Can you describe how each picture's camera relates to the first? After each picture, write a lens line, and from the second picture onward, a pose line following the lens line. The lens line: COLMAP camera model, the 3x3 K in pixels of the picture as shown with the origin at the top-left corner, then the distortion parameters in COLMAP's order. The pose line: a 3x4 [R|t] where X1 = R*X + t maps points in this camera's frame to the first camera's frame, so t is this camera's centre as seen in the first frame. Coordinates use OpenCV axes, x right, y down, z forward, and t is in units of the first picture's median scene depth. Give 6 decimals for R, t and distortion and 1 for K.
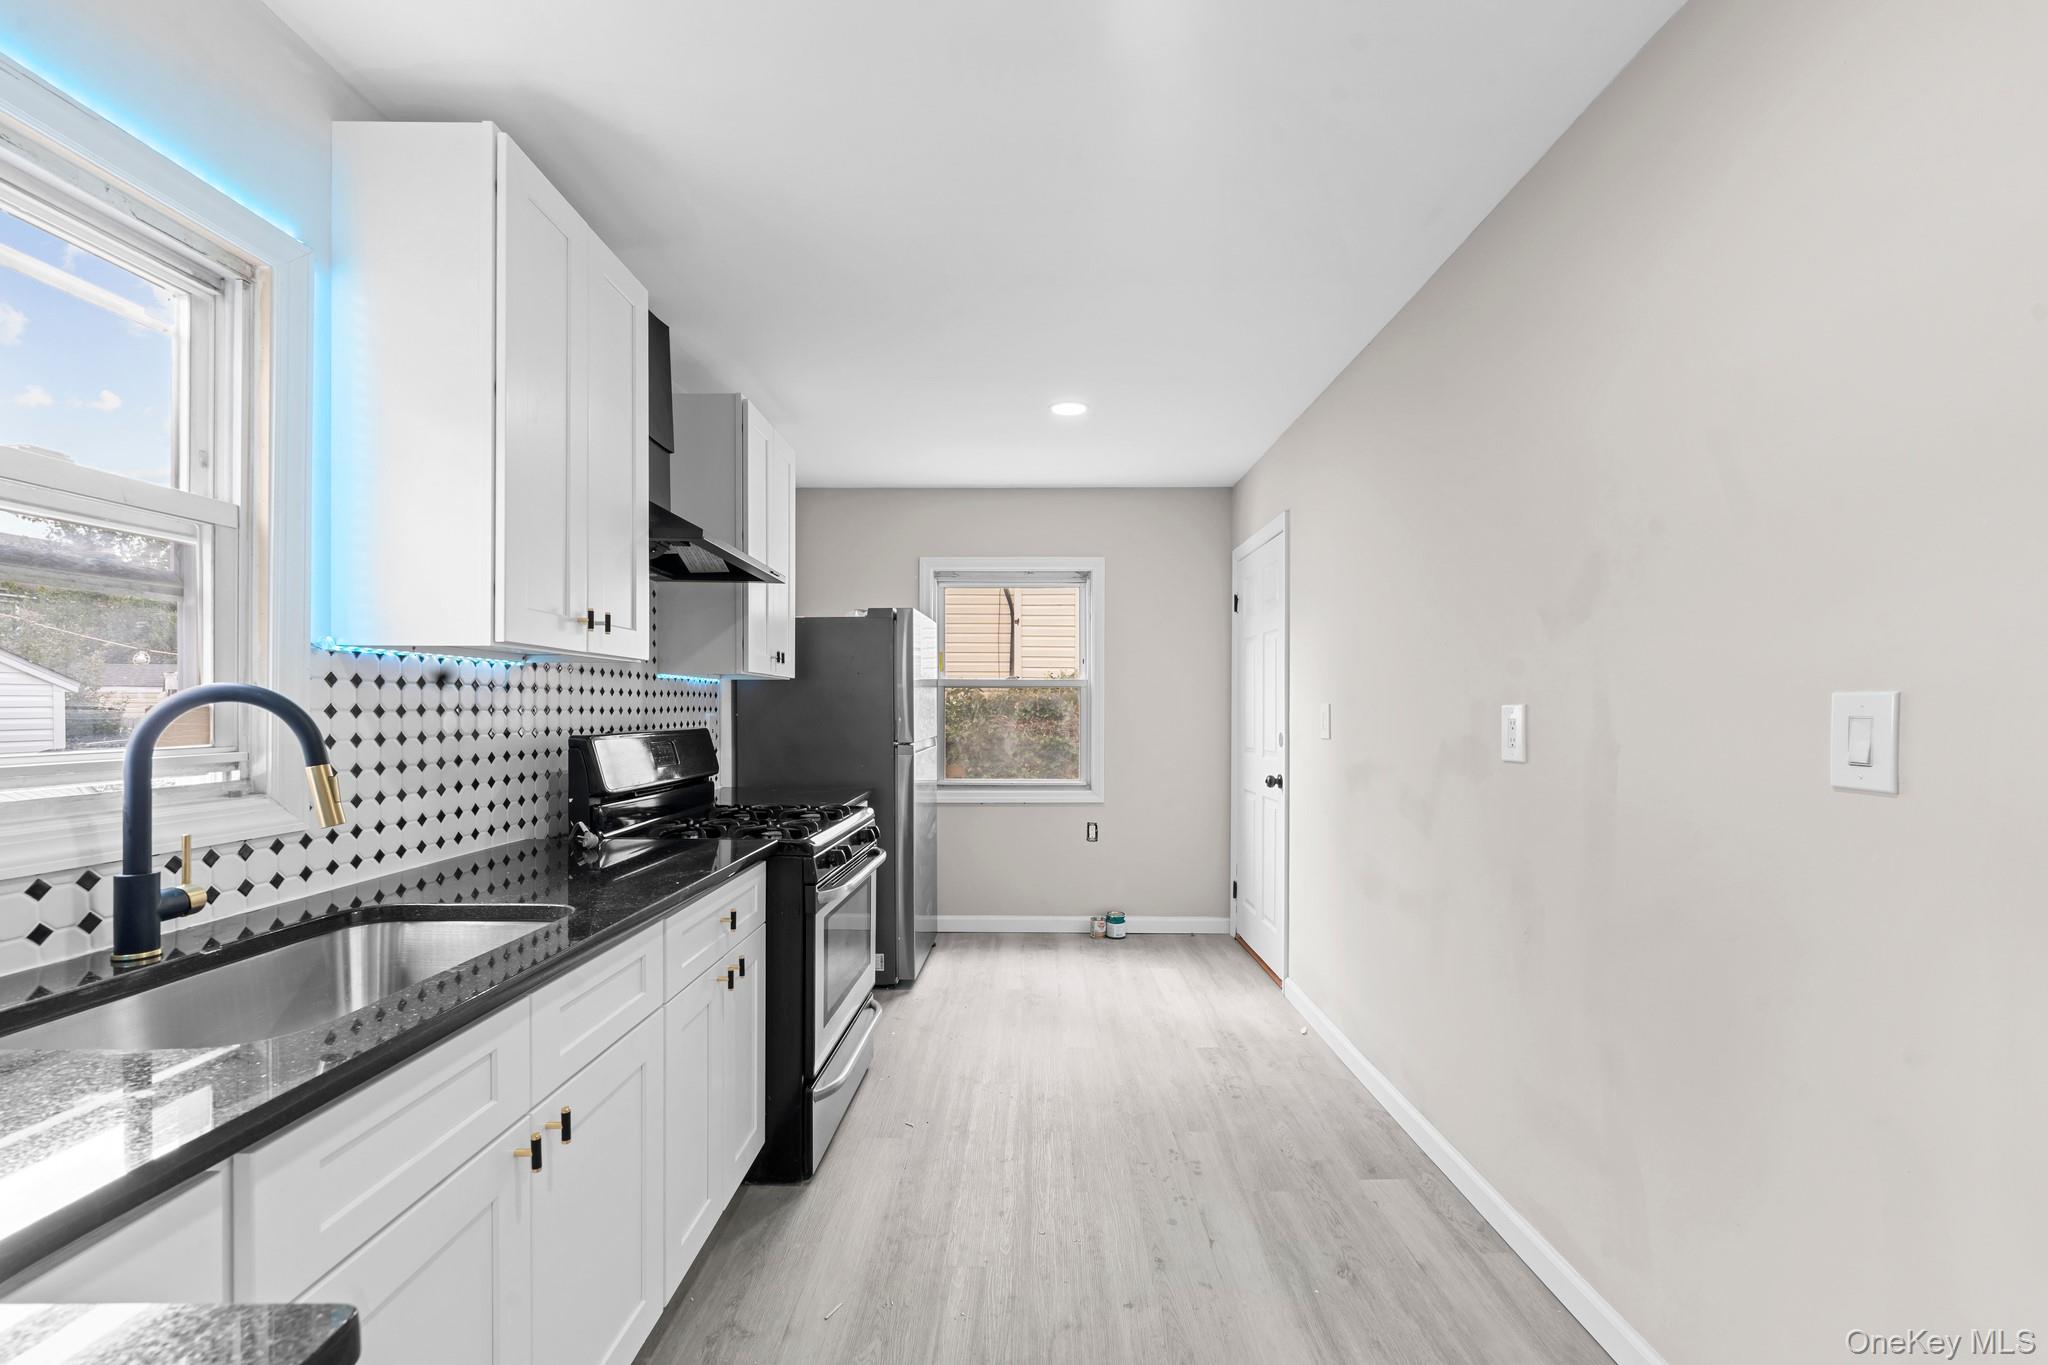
lens RADIAL K [[837.2, 0, 1037.9], [0, 837.2, 711.3], [0, 0, 1]] dist [0.002092, -0.000957]
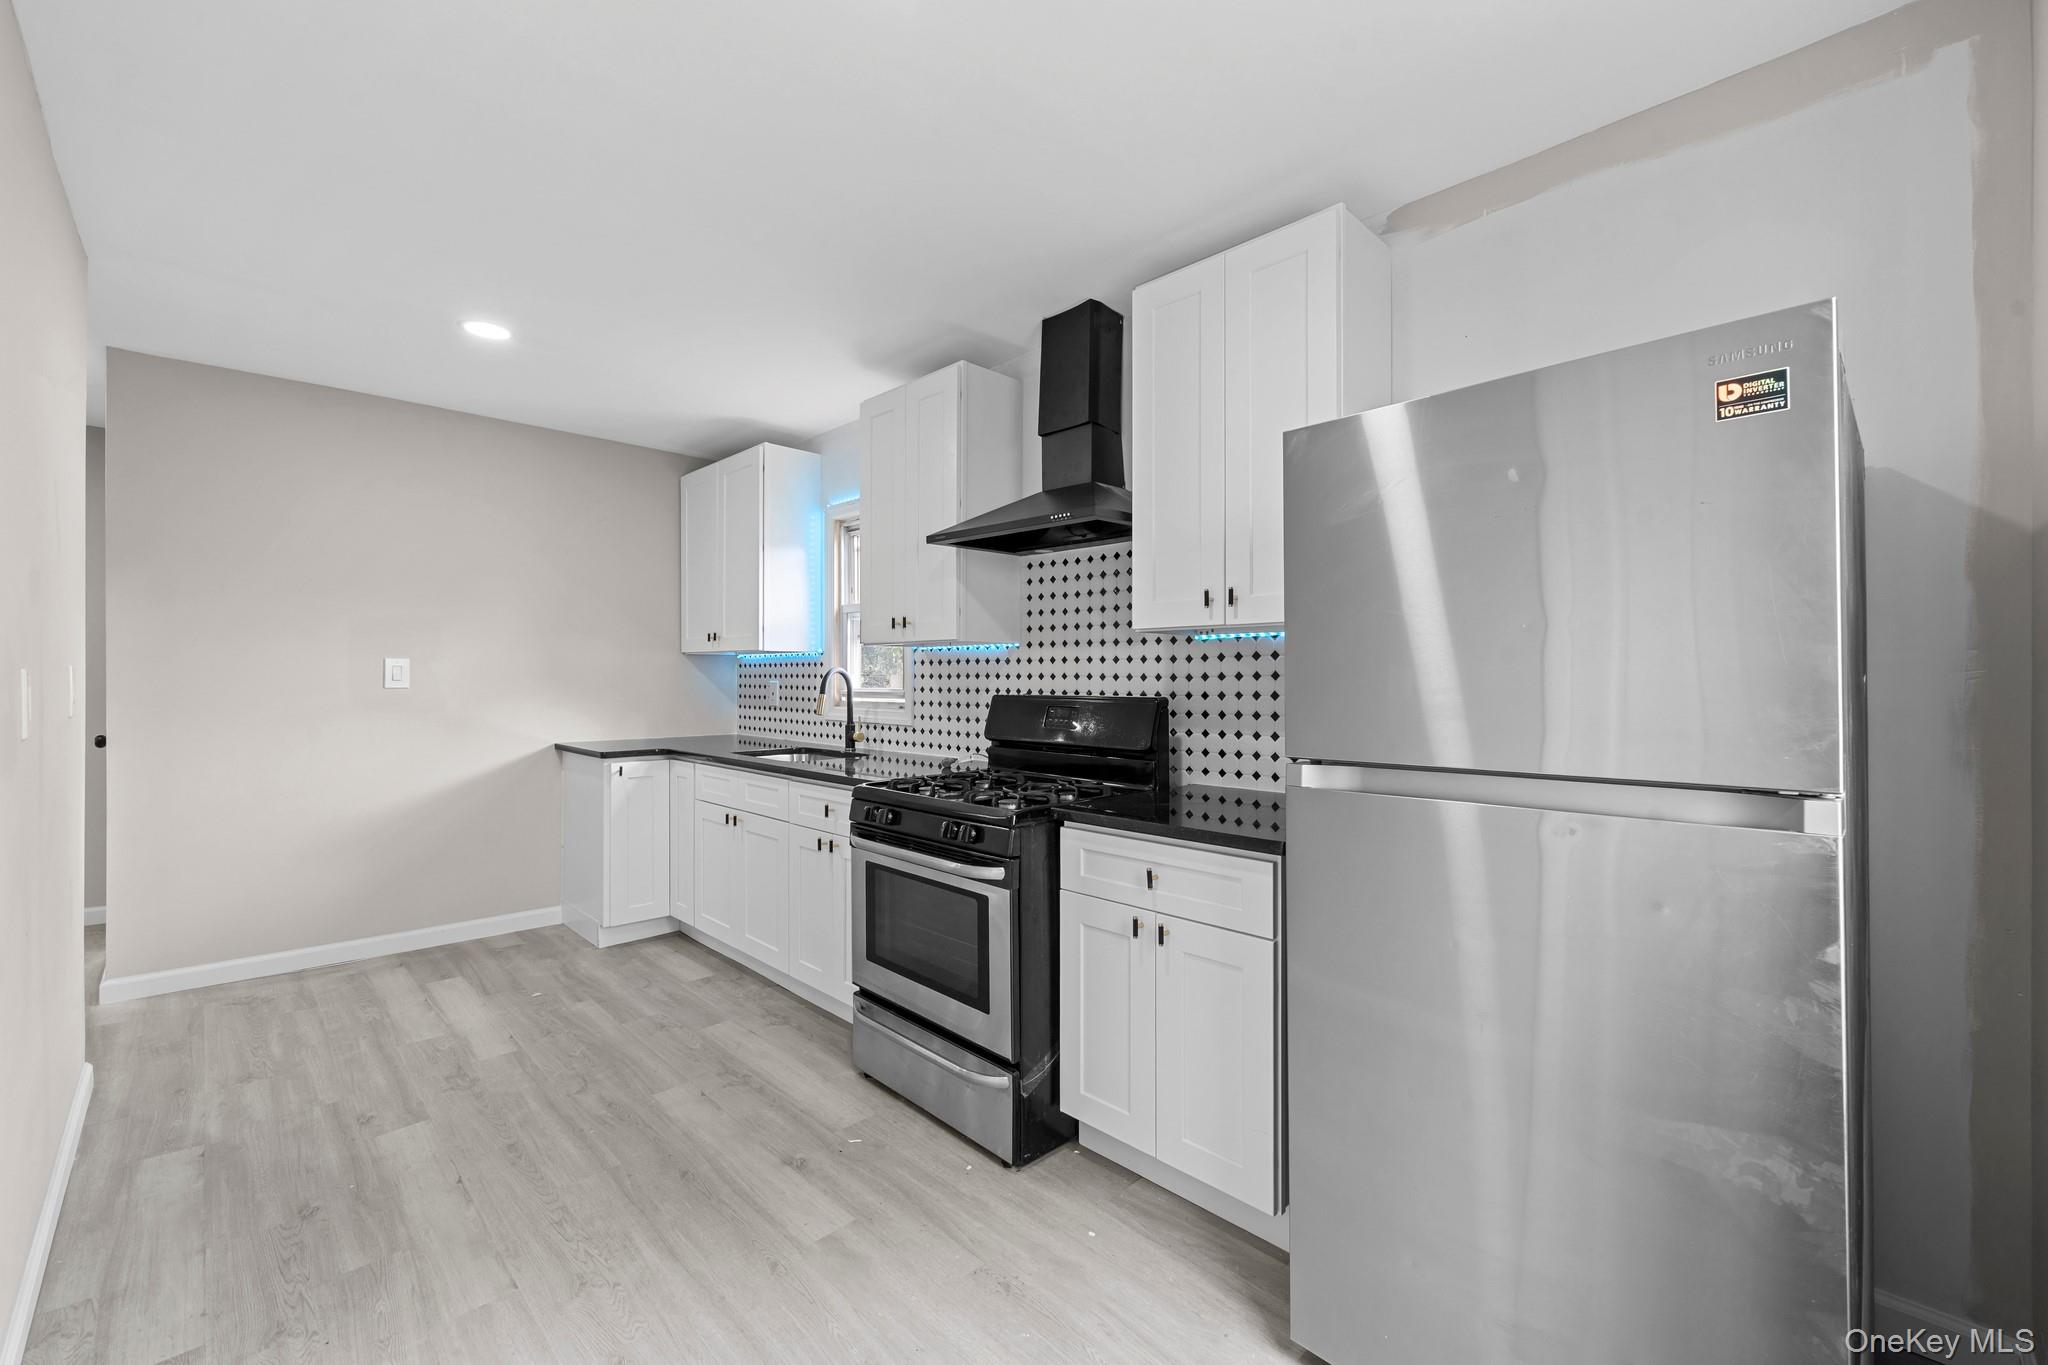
lens RADIAL K [[837.2, 0, 1027.8], [0, 837.2, 676.1], [0, 0, 1]] dist [0.002092, -0.000957]
pose [[-0.716414, 0.000363, -0.697676, 0.411461], [-0.002125, 0.999994, 0.002702, -0.006054], [0.697672, 0.003419, -0.716409, 2.155154]]
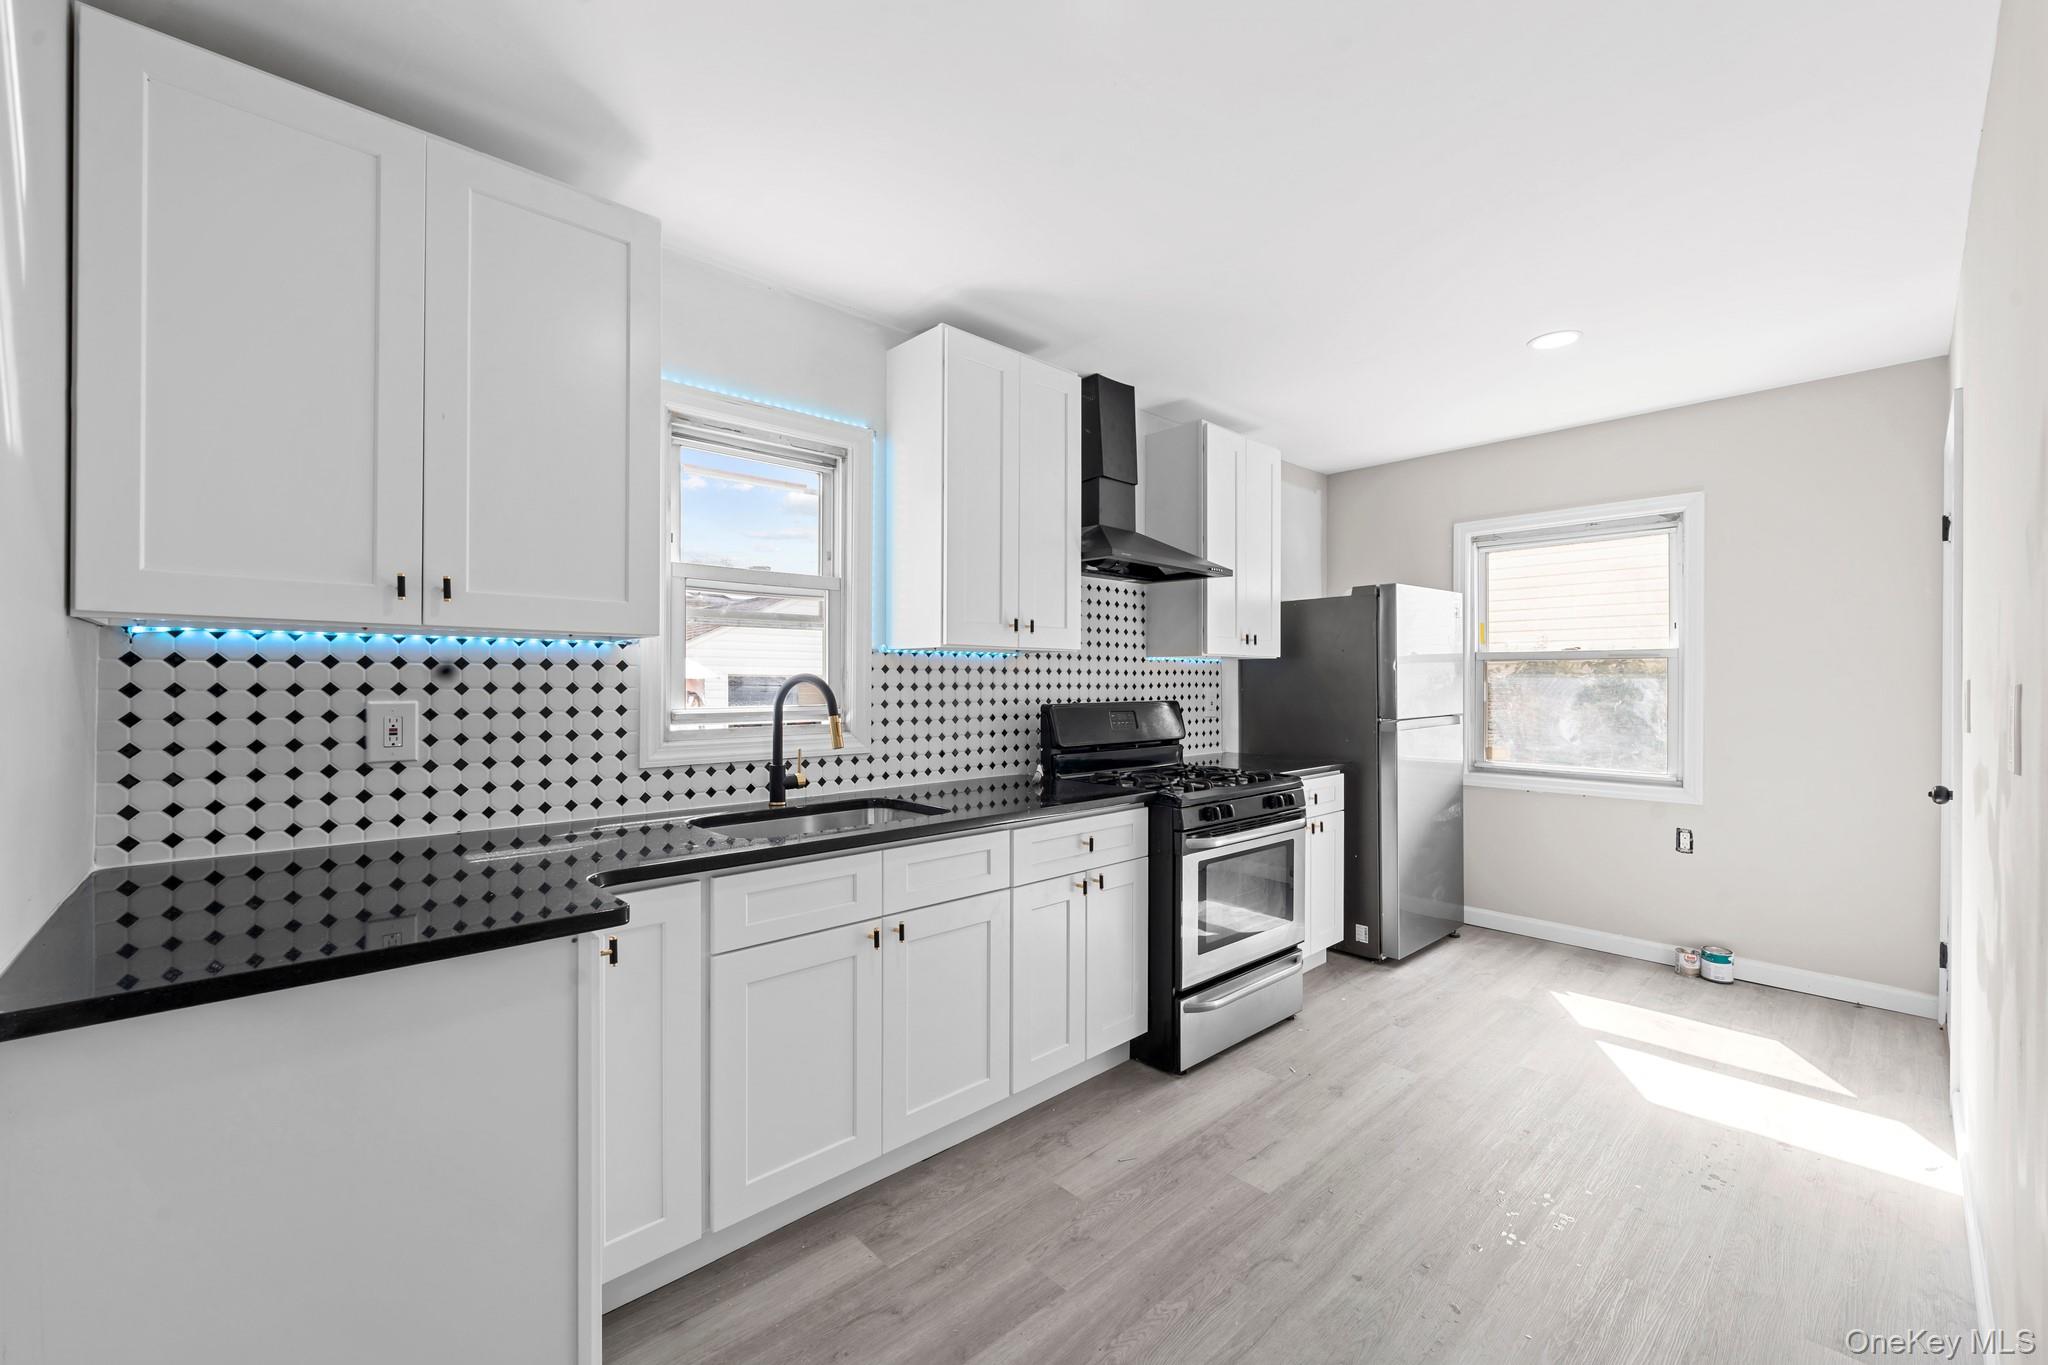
lens RADIAL K [[837.2, 0, 1032.7], [0, 837.2, 680.8], [0, 0, 1]] dist [0.002092, -0.000957]
pose [[0.687143, 0.000691, -0.726521, 0.491359], [-0.003303, 0.999992, -0.002173, -0.007999], [0.726514, 0.003892, 0.687140, 0.012989]]
